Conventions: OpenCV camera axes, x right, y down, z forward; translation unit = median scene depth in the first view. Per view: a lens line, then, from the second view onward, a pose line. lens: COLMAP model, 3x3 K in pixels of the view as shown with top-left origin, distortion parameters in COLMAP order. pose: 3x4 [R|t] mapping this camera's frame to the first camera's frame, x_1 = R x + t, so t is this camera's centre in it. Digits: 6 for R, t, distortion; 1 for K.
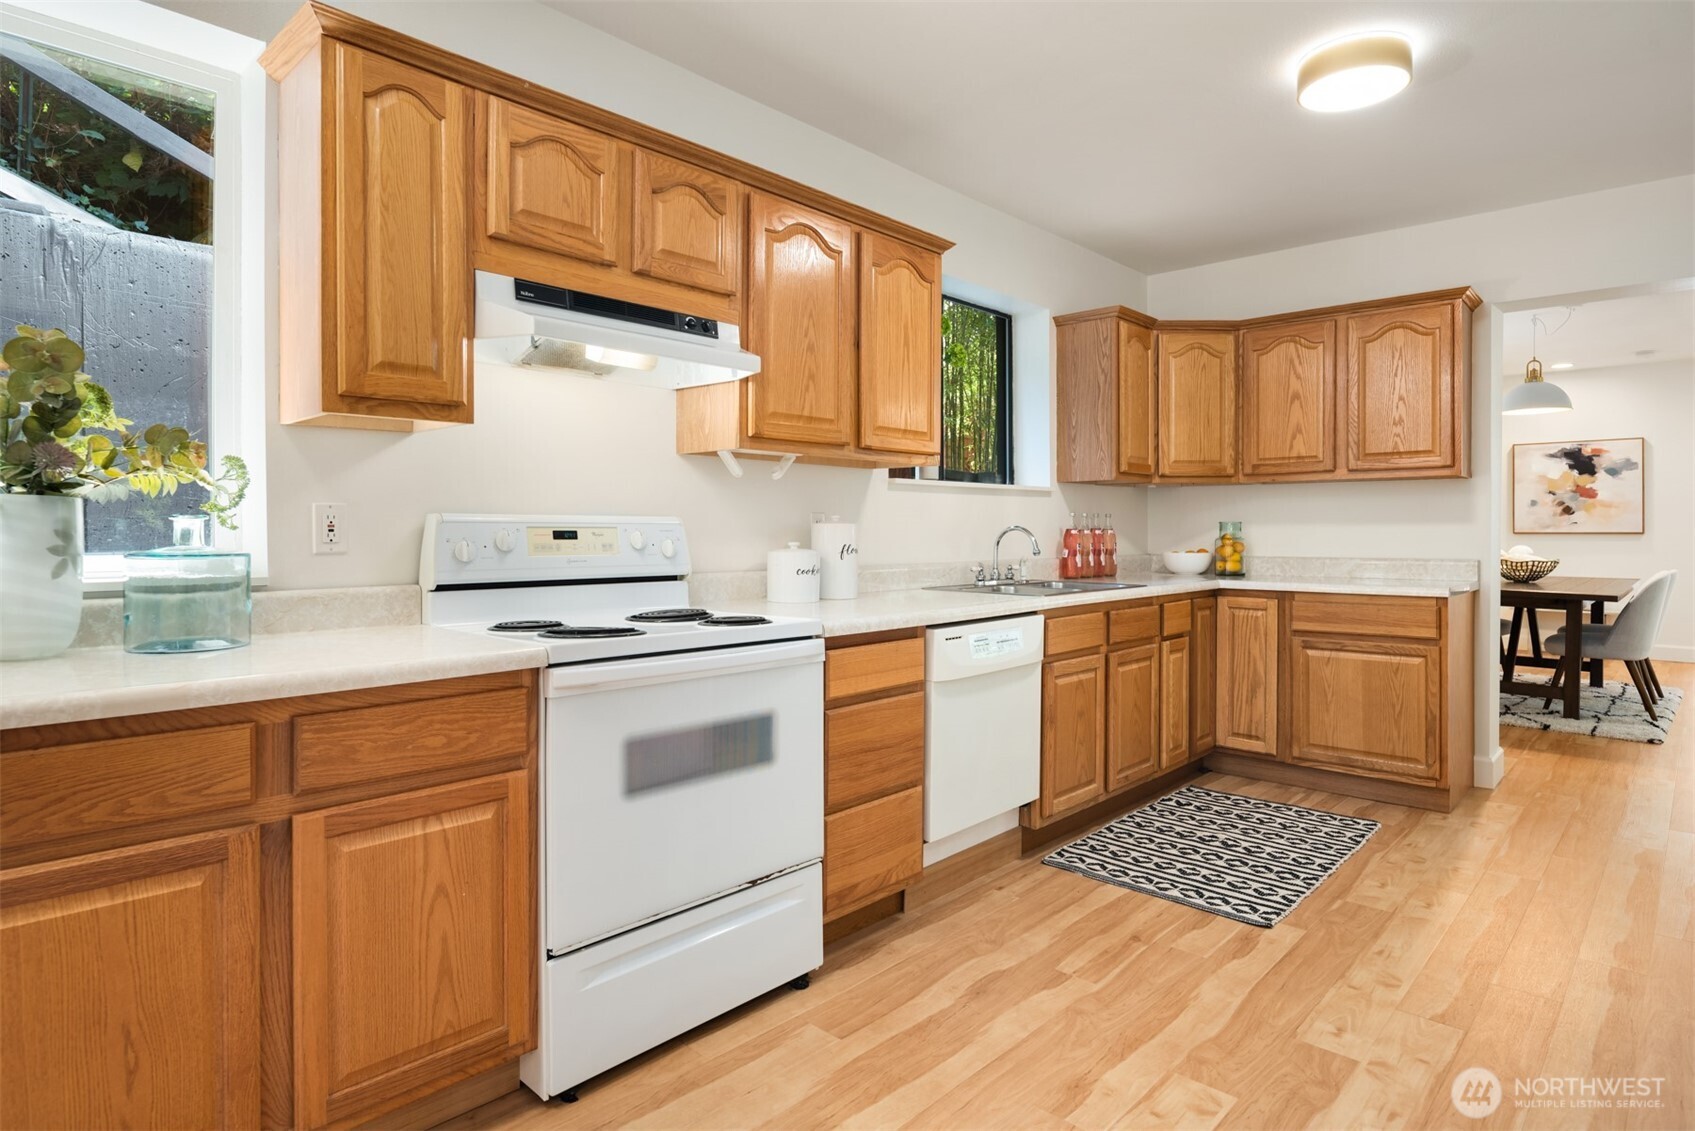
lens RADIAL K [[925.8, 0, 842.6], [0, 925.8, 522.7], [0, 0, 1]] dist [-0.004176, -0.000293]
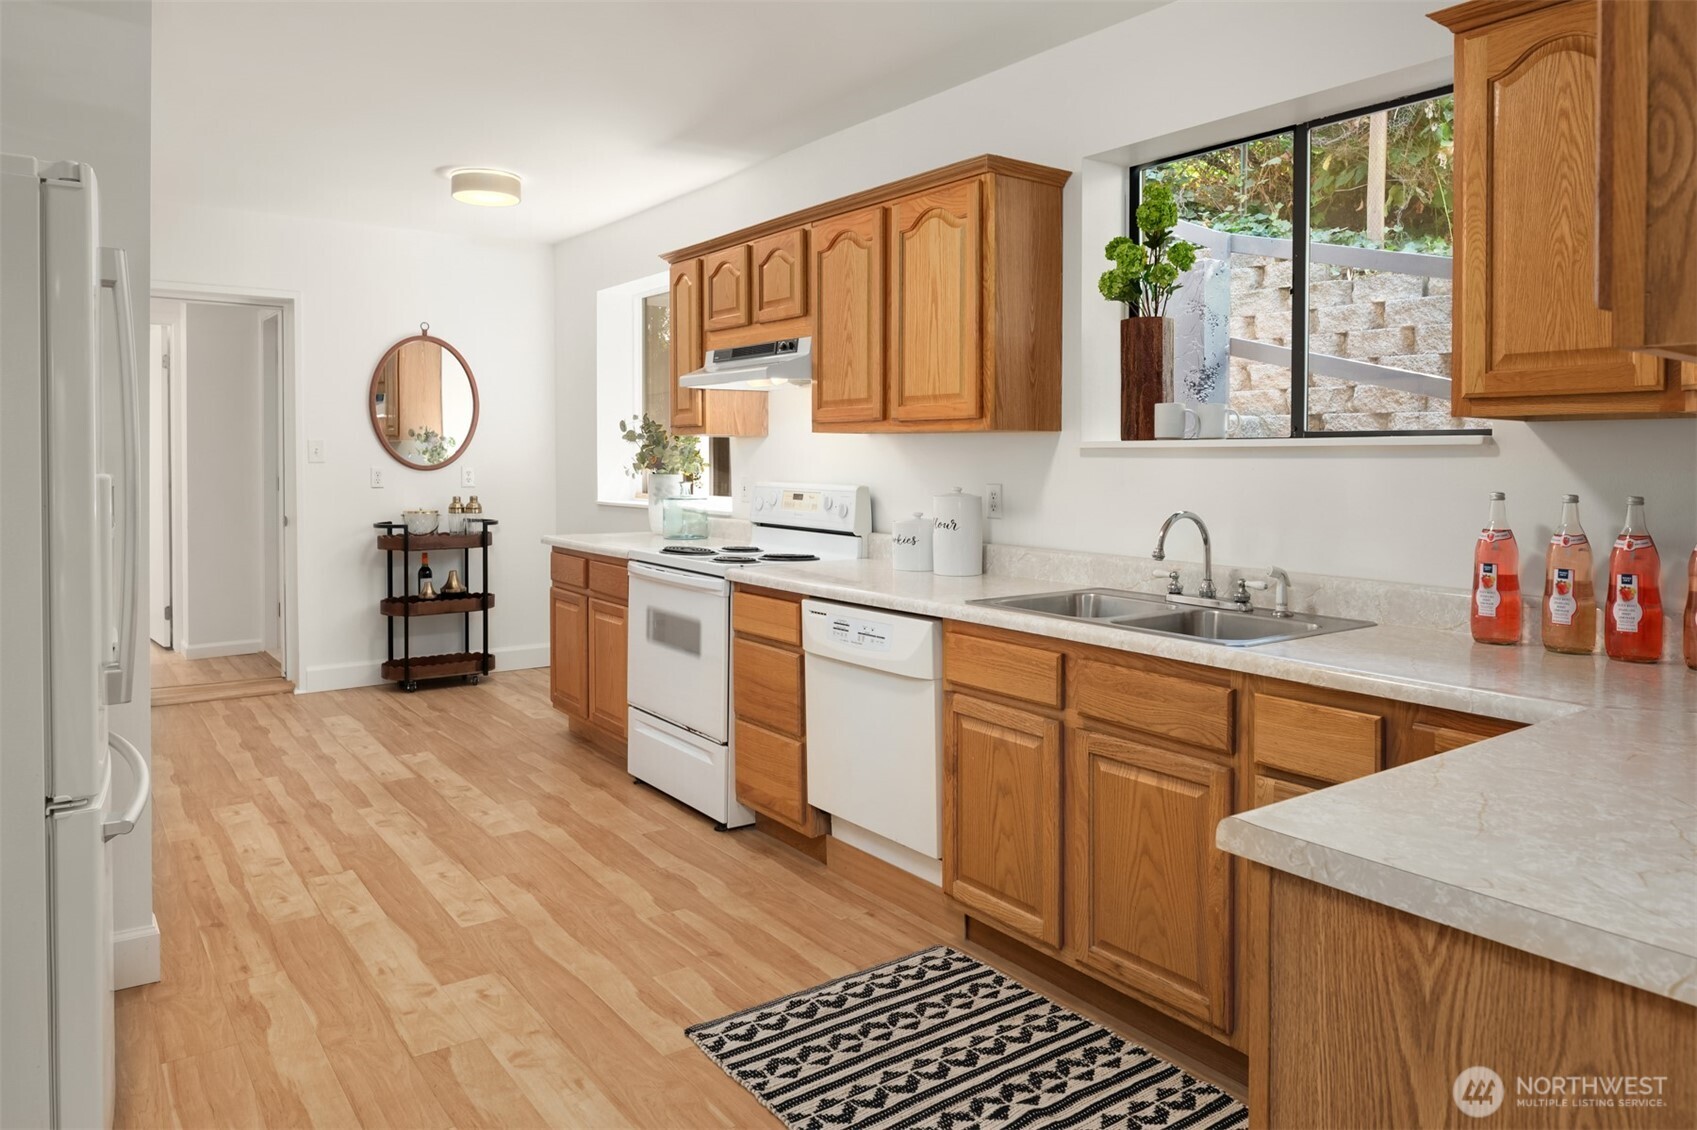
lens RADIAL K [[1105.8, 0, 845.3], [0, 1105.8, 478.6], [0, 0, 1]] dist [-0.001853, 0.000032]
pose [[-0.180950, 0.012994, -0.983407, 1.449963], [-0.005301, 0.999885, 0.014187, -0.042067], [0.983478, 0.007780, -0.180860, 1.400192]]
